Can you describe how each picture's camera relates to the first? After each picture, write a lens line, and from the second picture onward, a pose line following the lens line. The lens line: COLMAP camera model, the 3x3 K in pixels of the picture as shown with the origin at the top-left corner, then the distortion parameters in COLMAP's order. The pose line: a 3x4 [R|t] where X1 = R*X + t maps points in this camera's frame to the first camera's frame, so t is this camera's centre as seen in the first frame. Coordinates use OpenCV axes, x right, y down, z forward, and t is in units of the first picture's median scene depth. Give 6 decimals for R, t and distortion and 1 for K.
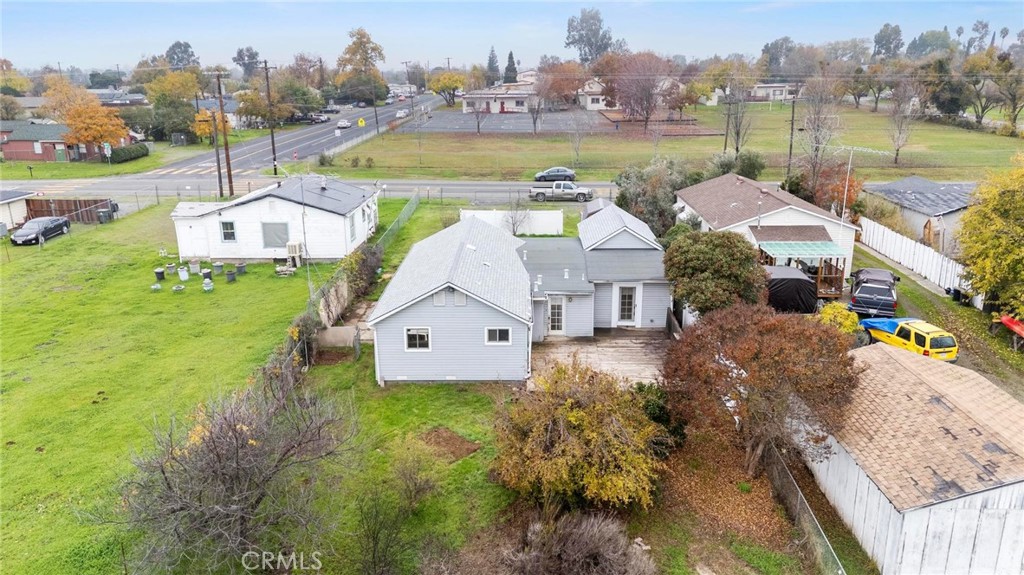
lens RADIAL K [[741.5, 0, 512.0], [0, 741.5, 287.5], [0, 0, 1]] dist [0.079341, -0.073354]
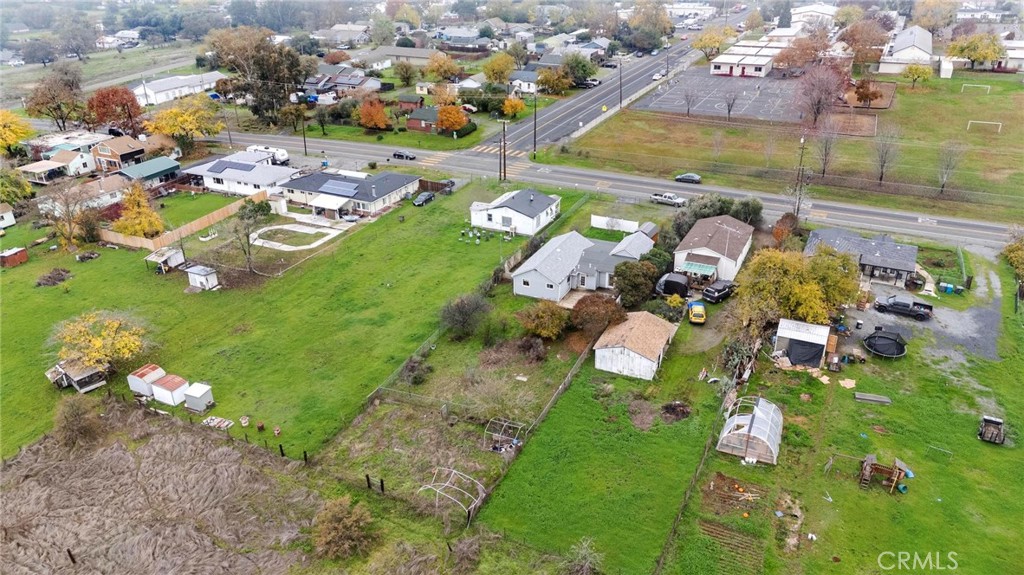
lens RADIAL K [[741.5, 0, 512.0], [0, 741.5, 287.5], [0, 0, 1]] dist [0.079341, -0.073354]
pose [[0.907880, 0.176189, -0.380409, 0.672006], [-0.110650, 0.975929, 0.187931, -0.326877], [0.404364, -0.128527, 0.905522, -1.235262]]
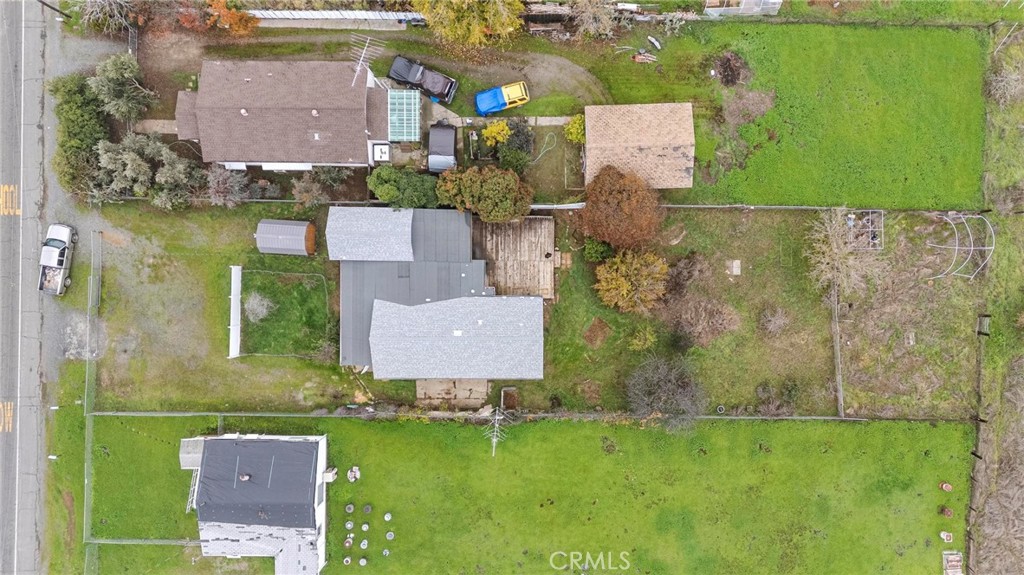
lens RADIAL K [[741.5, 0, 512.0], [0, 741.5, 287.5], [0, 0, 1]] dist [0.079341, -0.073354]
pose [[-0.016311, -0.999844, -0.006758, 0.043896], [0.308399, -0.011460, 0.951188, -1.235527], [-0.951117, 0.013431, 0.308538, 0.295795]]
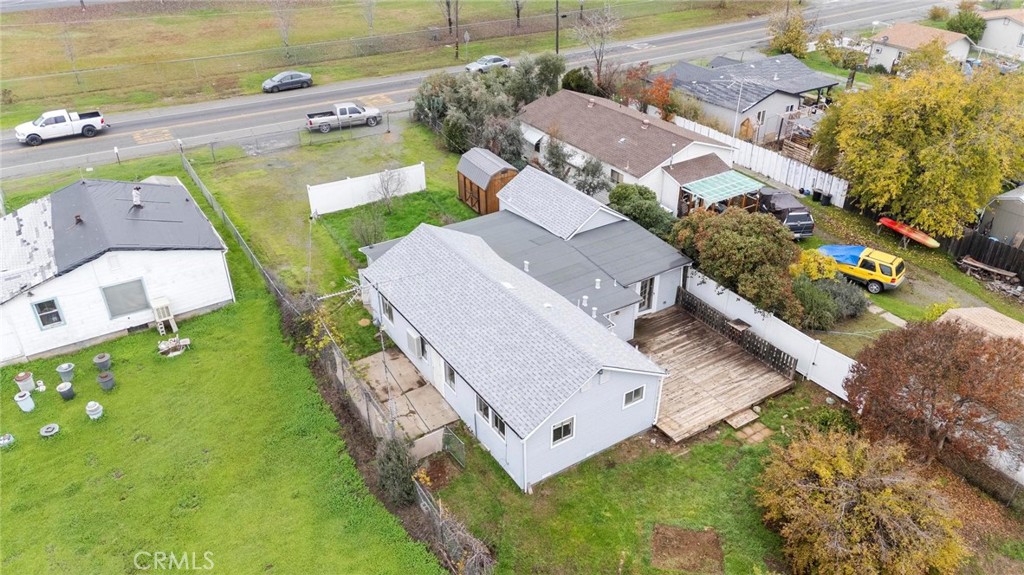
lens RADIAL K [[741.5, 0, 512.0], [0, 741.5, 287.5], [0, 0, 1]] dist [0.079341, -0.073354]
pose [[0.830874, -0.283204, 0.479003, -0.363993], [0.160996, 0.946331, 0.280245, -0.229239], [-0.532662, -0.155731, 0.831877, 0.218444]]
